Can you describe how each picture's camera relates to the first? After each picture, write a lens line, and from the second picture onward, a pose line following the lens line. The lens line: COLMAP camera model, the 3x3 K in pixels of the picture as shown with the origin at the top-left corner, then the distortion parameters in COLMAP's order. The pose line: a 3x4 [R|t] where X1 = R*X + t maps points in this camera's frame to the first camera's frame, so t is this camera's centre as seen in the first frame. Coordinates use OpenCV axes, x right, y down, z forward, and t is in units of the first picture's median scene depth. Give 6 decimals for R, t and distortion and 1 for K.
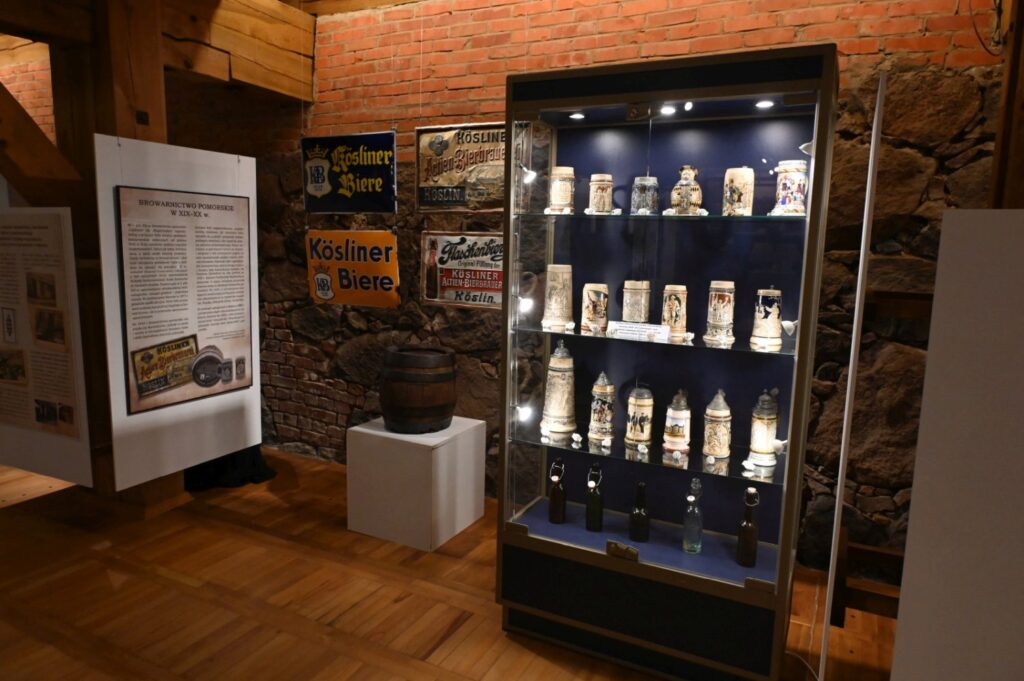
lens RADIAL K [[676.1, 0, 512.7], [0, 676.1, 339.1], [0, 0, 1]] dist [-0.007288, -0.000886]
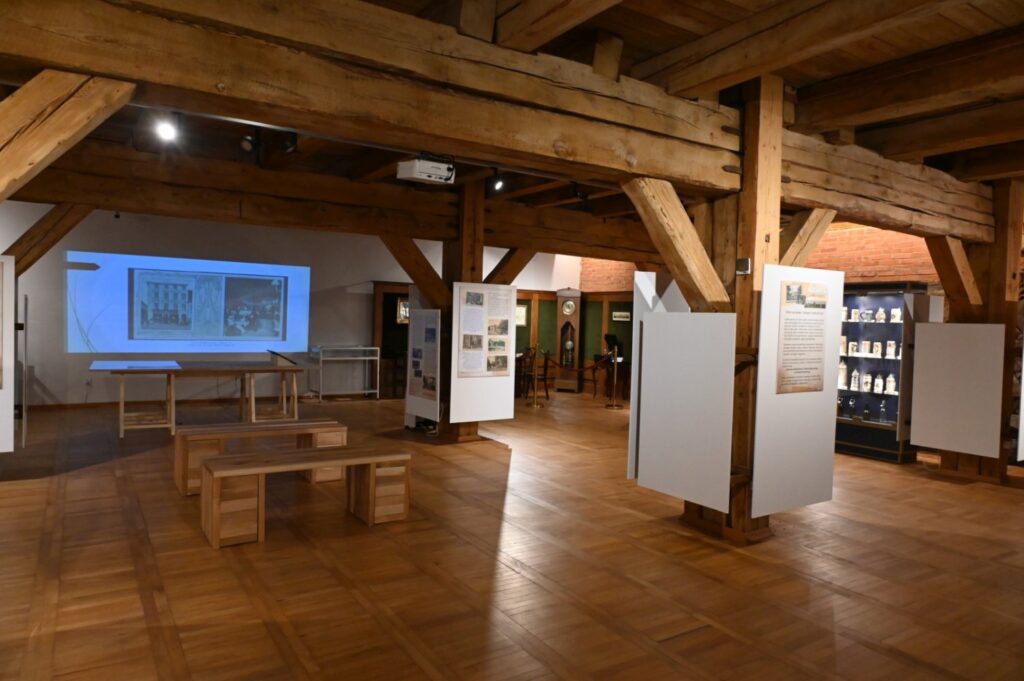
lens RADIAL K [[676.1, 0, 510.6], [0, 676.1, 341.9], [0, 0, 1]] dist [-0.007288, -0.000886]
pose [[0.862973, 0.009971, -0.505151, 0.350484], [-0.074445, 0.991402, -0.107608, 0.408258], [0.499735, 0.130469, 0.856296, -2.735973]]
